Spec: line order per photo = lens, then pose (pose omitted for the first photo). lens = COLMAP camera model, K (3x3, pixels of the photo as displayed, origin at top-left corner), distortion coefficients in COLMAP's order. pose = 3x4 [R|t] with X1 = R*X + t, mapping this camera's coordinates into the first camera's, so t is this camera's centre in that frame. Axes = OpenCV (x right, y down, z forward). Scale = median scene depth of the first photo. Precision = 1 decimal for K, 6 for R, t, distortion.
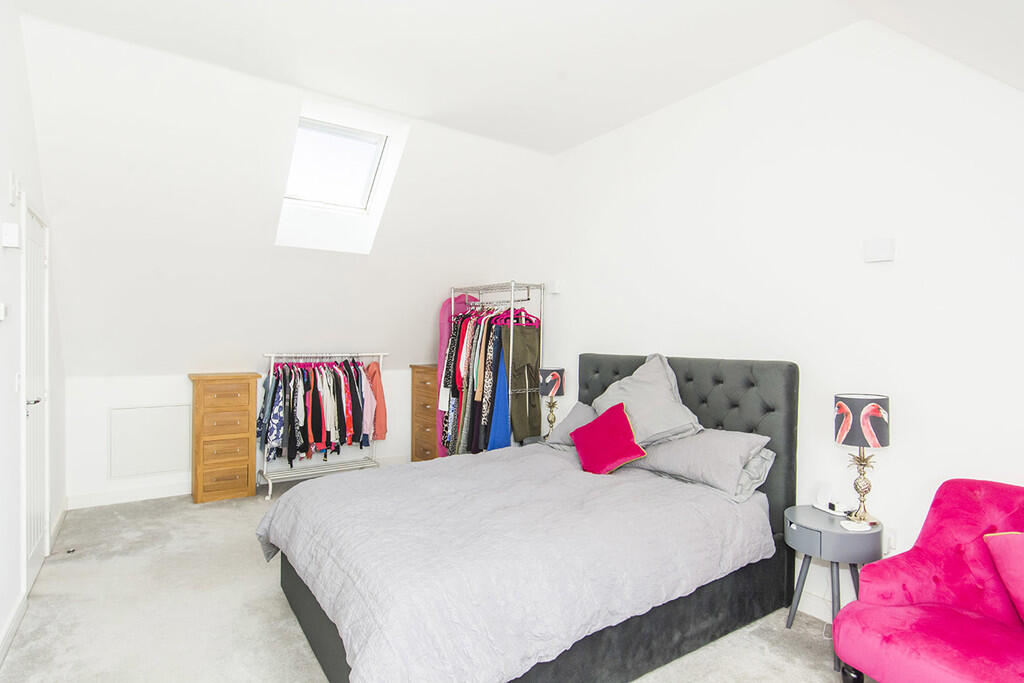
lens RADIAL K [[540.4, 0, 515.1], [0, 540.4, 339.6], [0, 0, 1]] dist [0.001062, -0.000152]
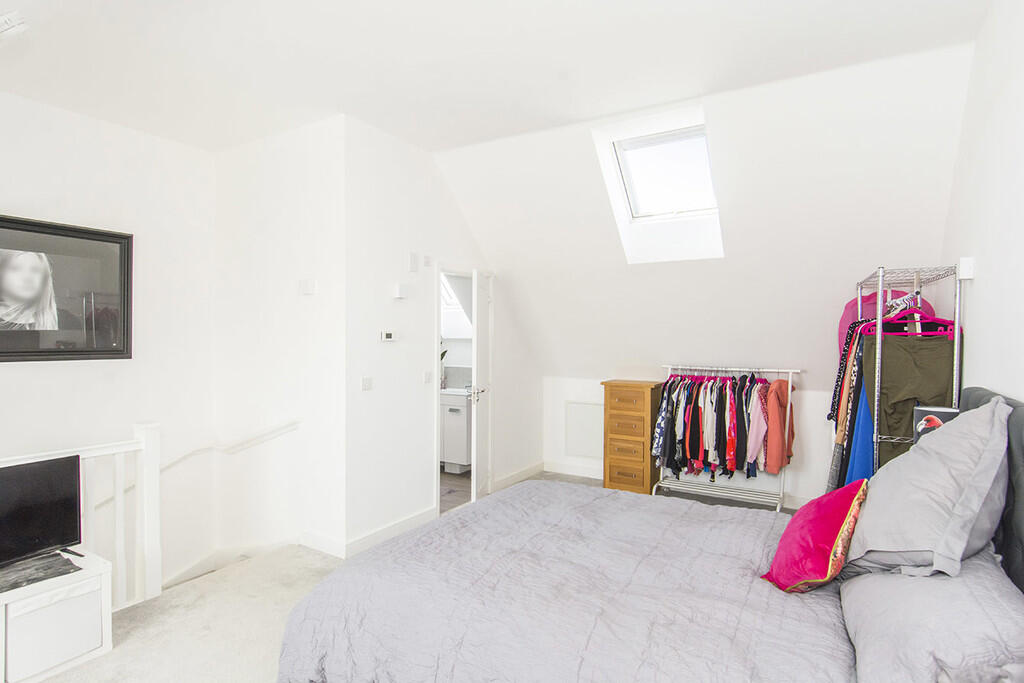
lens RADIAL K [[540.4, 0, 515.1], [0, 540.4, 339.6], [0, 0, 1]] dist [0.001062, -0.000152]
pose [[0.402160, -0.004583, -0.915558, 0.391105], [-0.007247, 0.999940, -0.008189, -0.012773], [0.915541, 0.009928, 0.402102, 0.320186]]
